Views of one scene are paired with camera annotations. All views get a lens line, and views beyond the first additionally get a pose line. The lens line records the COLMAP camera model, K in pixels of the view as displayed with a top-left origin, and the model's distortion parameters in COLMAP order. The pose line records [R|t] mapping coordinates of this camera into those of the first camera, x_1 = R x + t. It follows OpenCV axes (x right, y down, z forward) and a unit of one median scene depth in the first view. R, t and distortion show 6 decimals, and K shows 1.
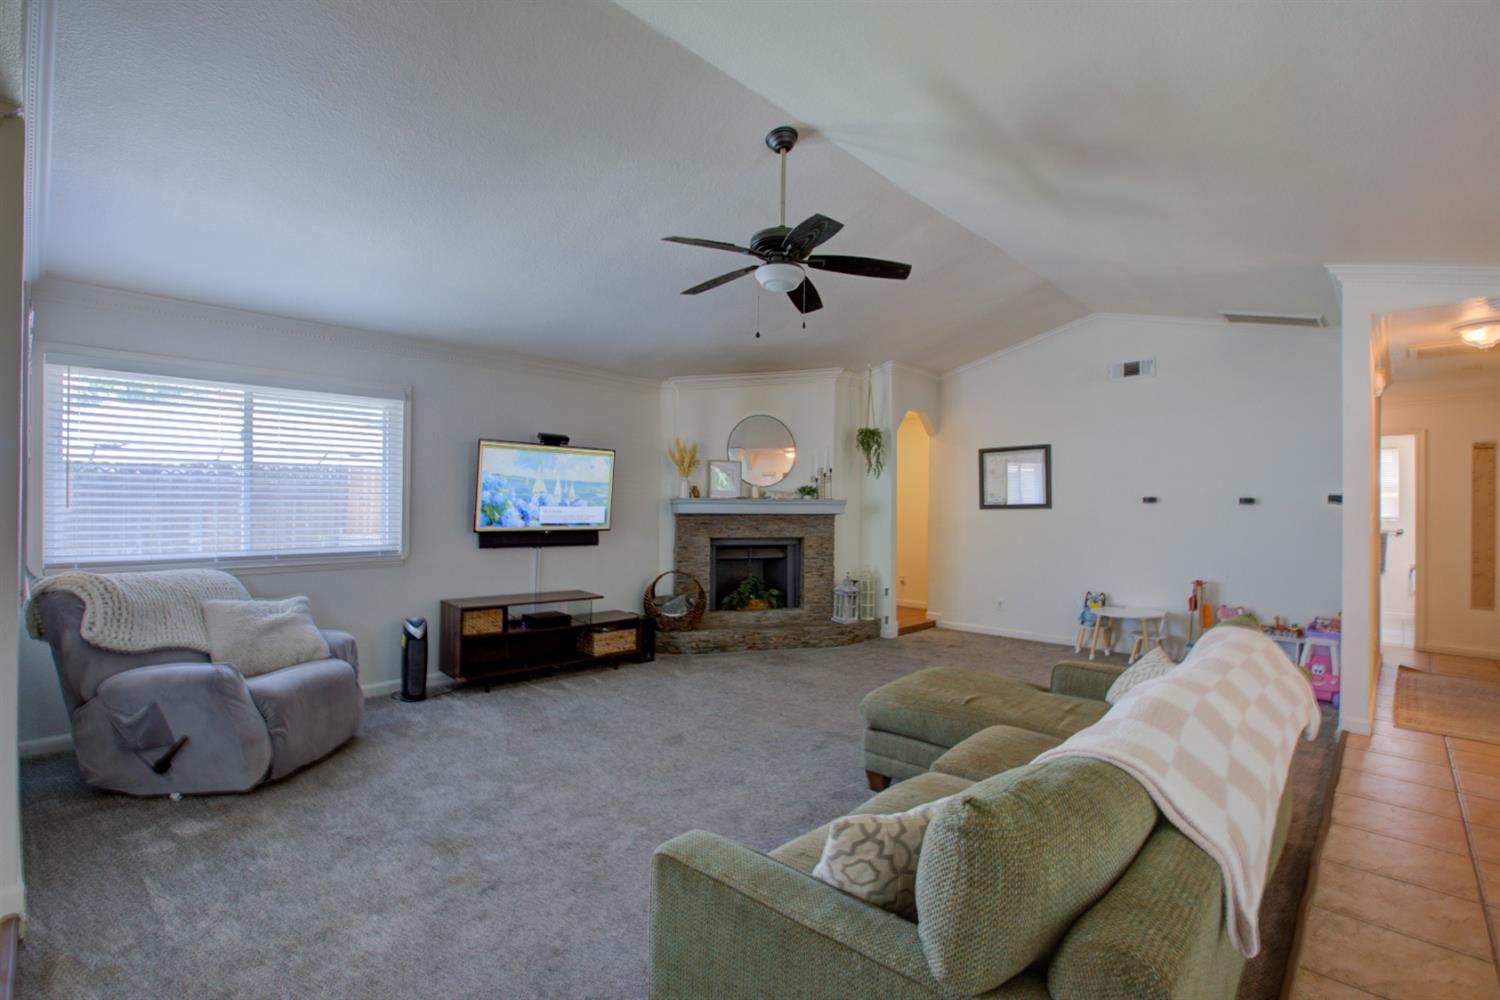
lens RADIAL K [[688.1, 0, 742.1], [0, 688.1, 503.0], [0, 0, 1]] dist [-0.011772, 0.004409]
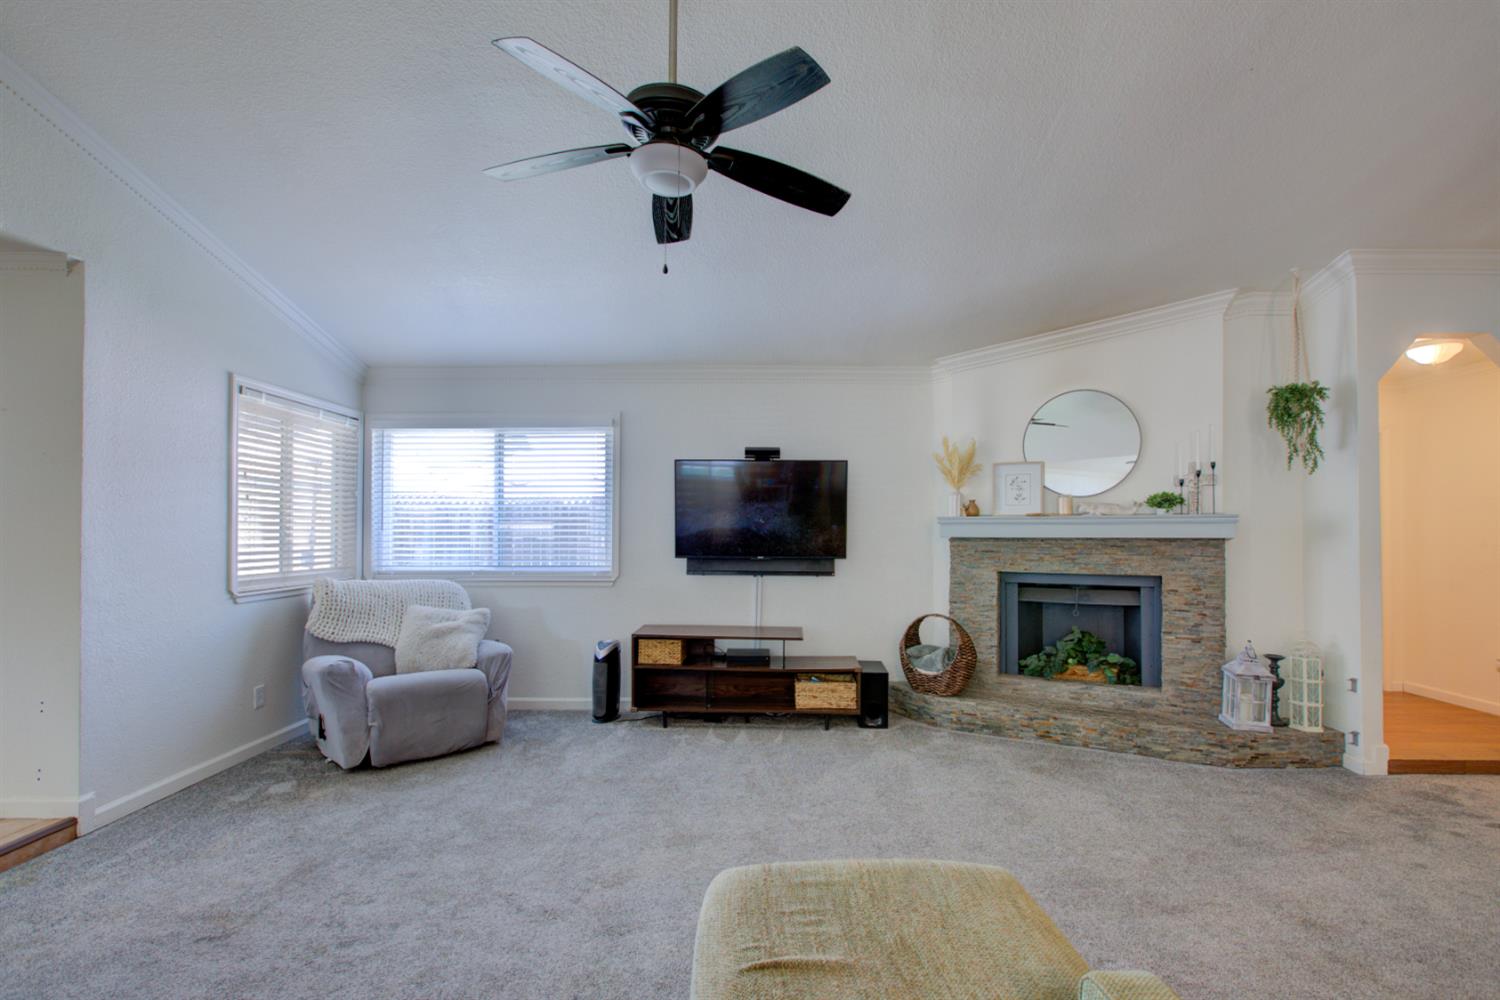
lens RADIAL K [[688.1, 0, 752.3], [0, 688.1, 518.5], [0, 0, 1]] dist [-0.011772, 0.004409]
pose [[0.689388, -0.018833, -0.724148, 0.336030], [0.009726, 0.999813, -0.016743, 0.005721], [0.724327, 0.004499, 0.689441, 0.364573]]
